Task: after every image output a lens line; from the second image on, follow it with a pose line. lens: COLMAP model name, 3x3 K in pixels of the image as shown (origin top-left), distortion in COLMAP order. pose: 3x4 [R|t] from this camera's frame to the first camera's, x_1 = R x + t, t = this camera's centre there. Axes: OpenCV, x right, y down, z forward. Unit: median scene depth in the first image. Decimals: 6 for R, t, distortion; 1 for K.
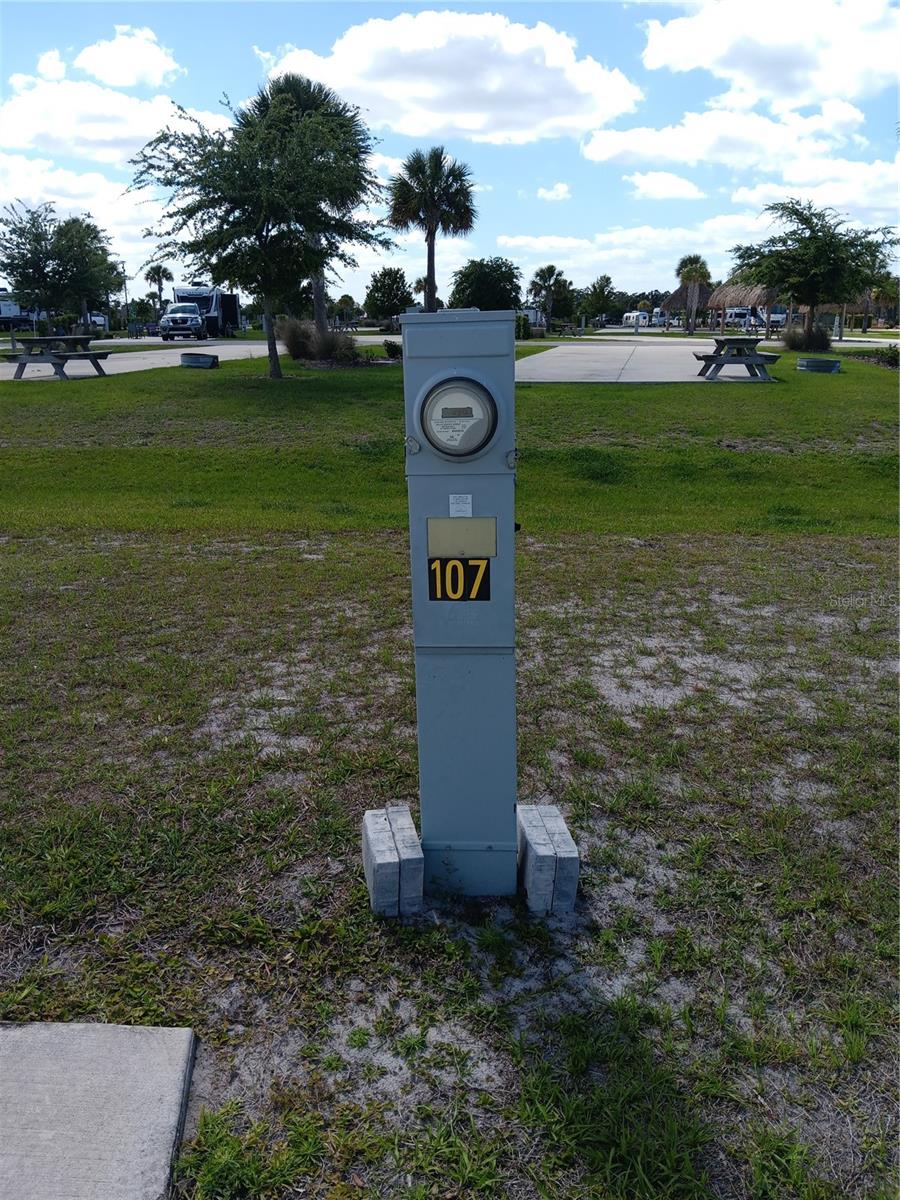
lens RADIAL K [[915.7, 0, 488.4], [0, 915.7, 601.0], [0, 0, 1]] dist [0.049343, -0.111054]
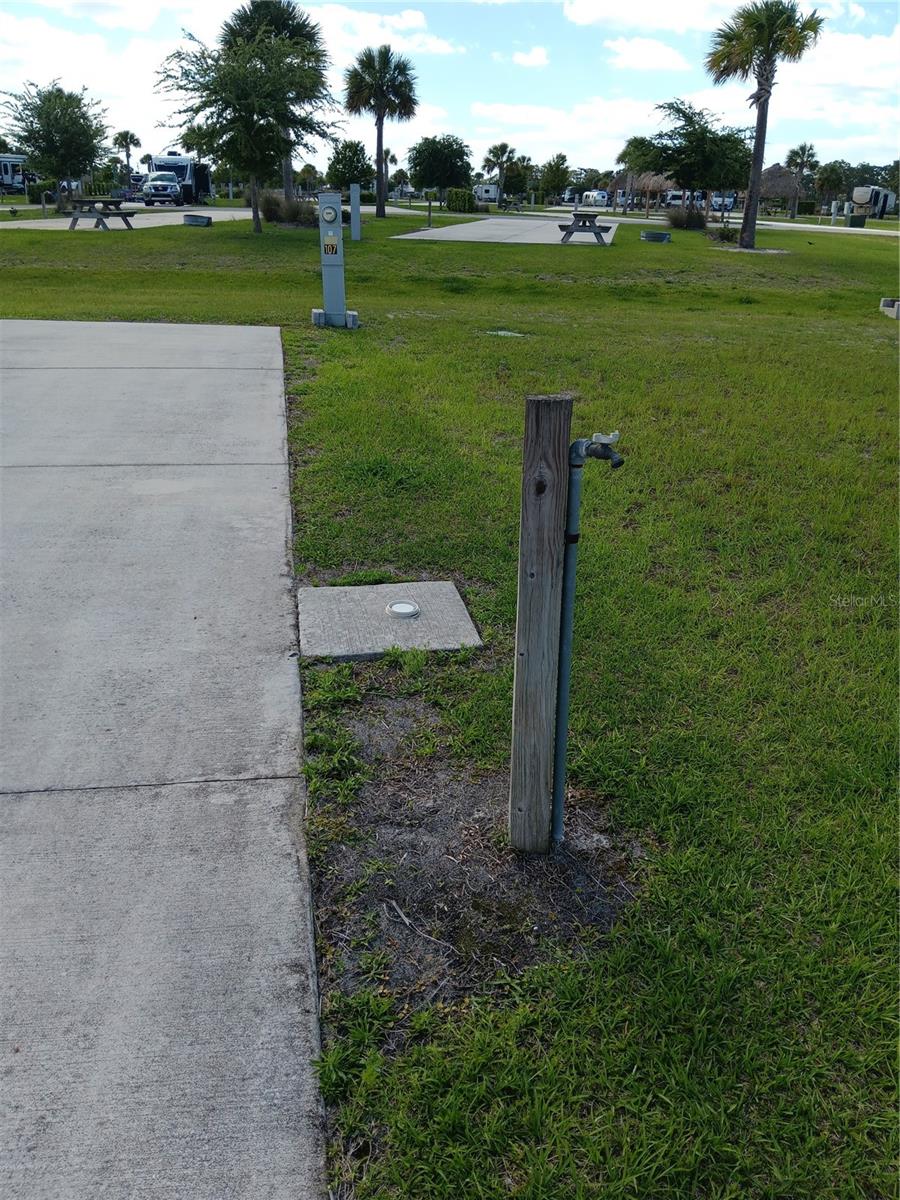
lens RADIAL K [[933.0, 0, 484.3], [0, 933.0, 596.1], [0, 0, 1]] dist [0.003984, -0.038590]
pose [[0.999314, 0.016123, 0.033345, 0.044495], [-0.019683, 0.993810, 0.109339, 0.085711], [-0.031376, -0.109920, 0.993445, -0.285823]]
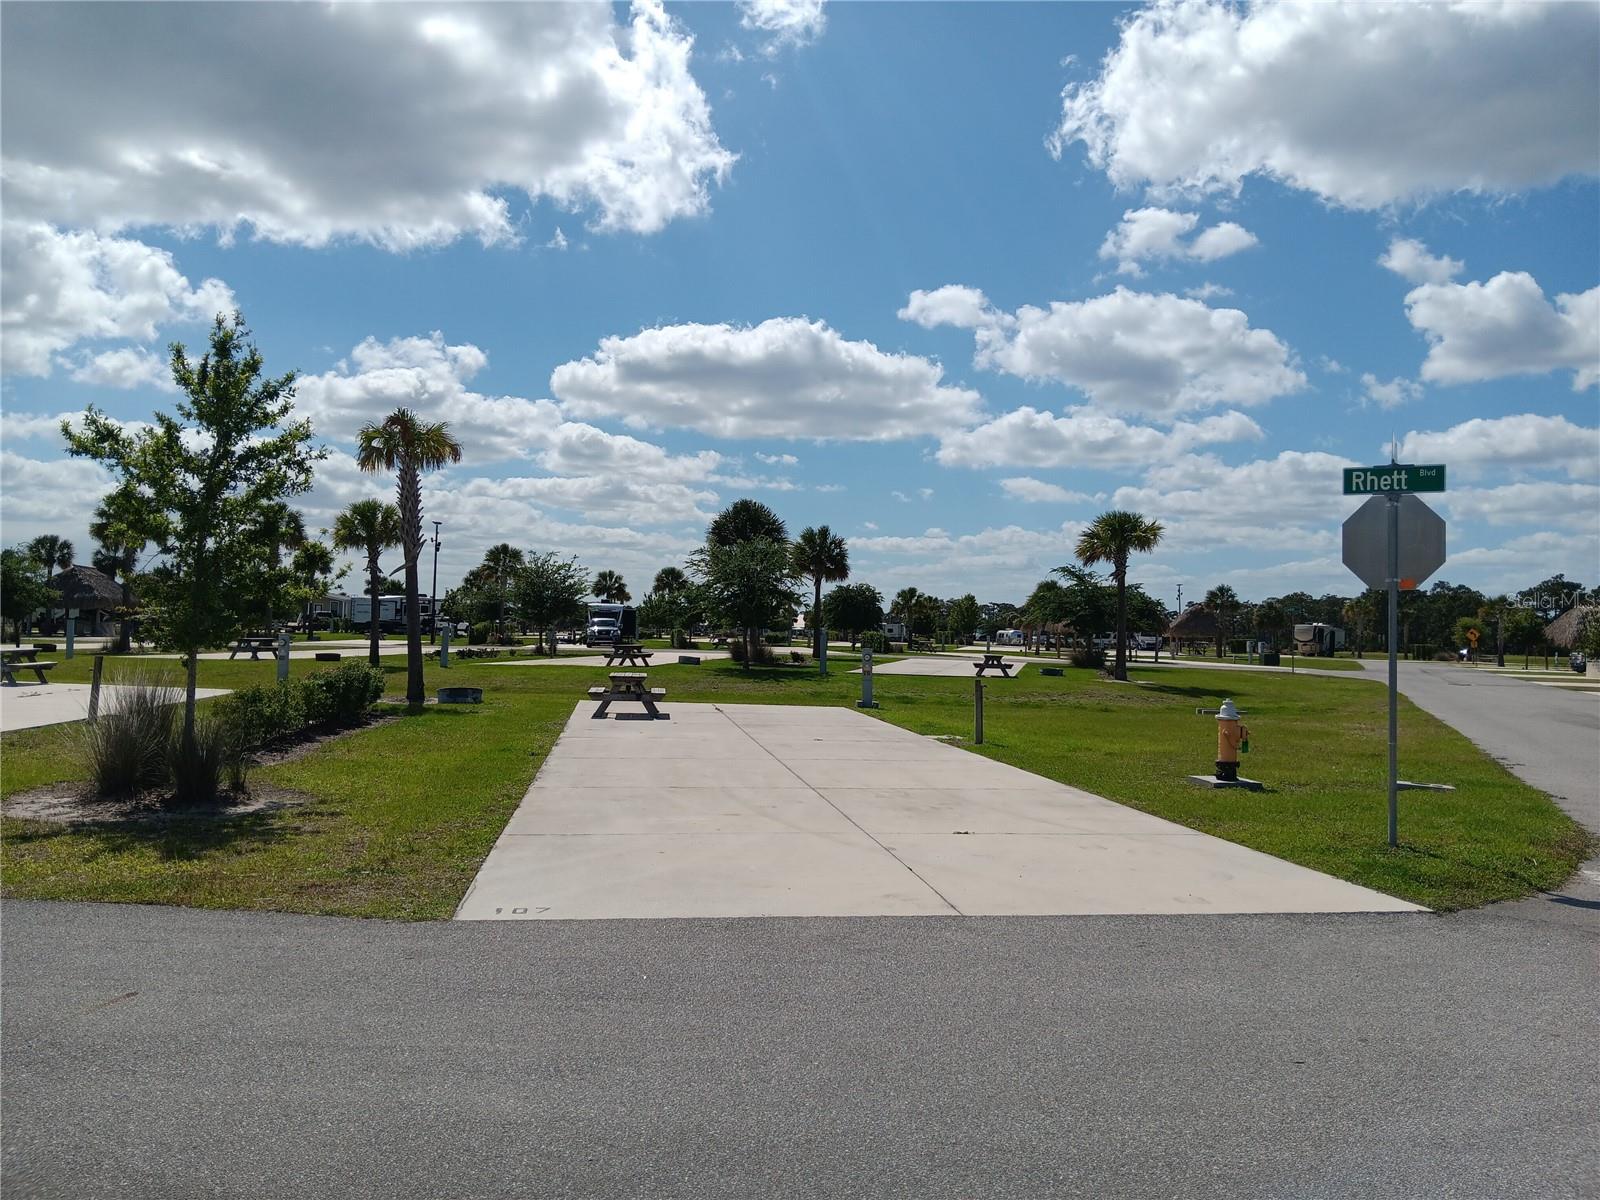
lens RADIAL K [[1244.0, 0, 800.0], [0, 1244.0, 600.0], [0, 0, 1]] dist [0.003984, -0.038590]
pose [[0.999029, 0.024714, -0.036460, -0.019635], [-0.034931, 0.948780, -0.314000, 0.243548], [0.026833, 0.314969, 0.948723, -0.846411]]
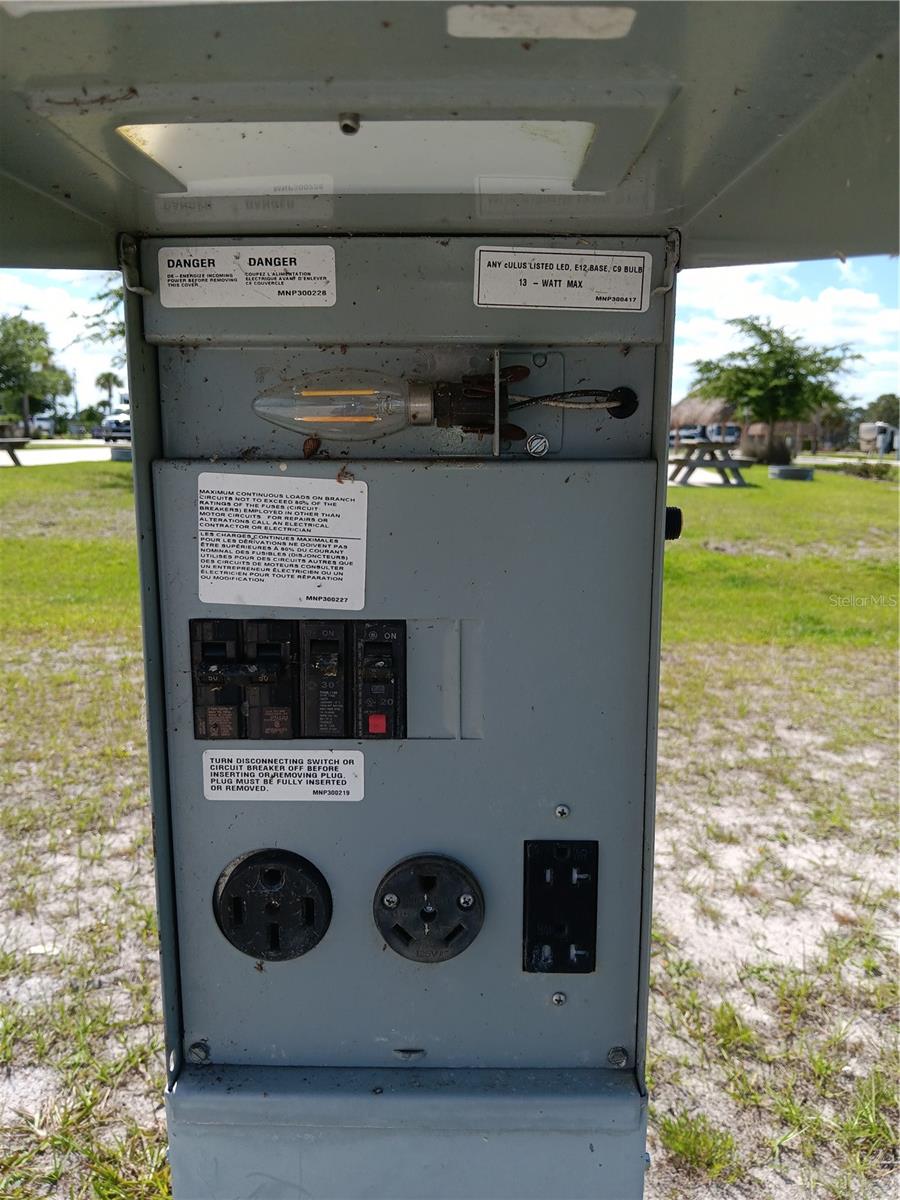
lens RADIAL K [[933.0, 0, 484.3], [0, 933.0, 596.1], [0, 0, 1]] dist [0.003984, -0.038590]
pose [[0.998747, 0.015333, 0.047640, -0.001410], [-0.009073, 0.991609, -0.128953, -0.002385], [-0.049218, 0.128359, 0.990506, 0.053267]]
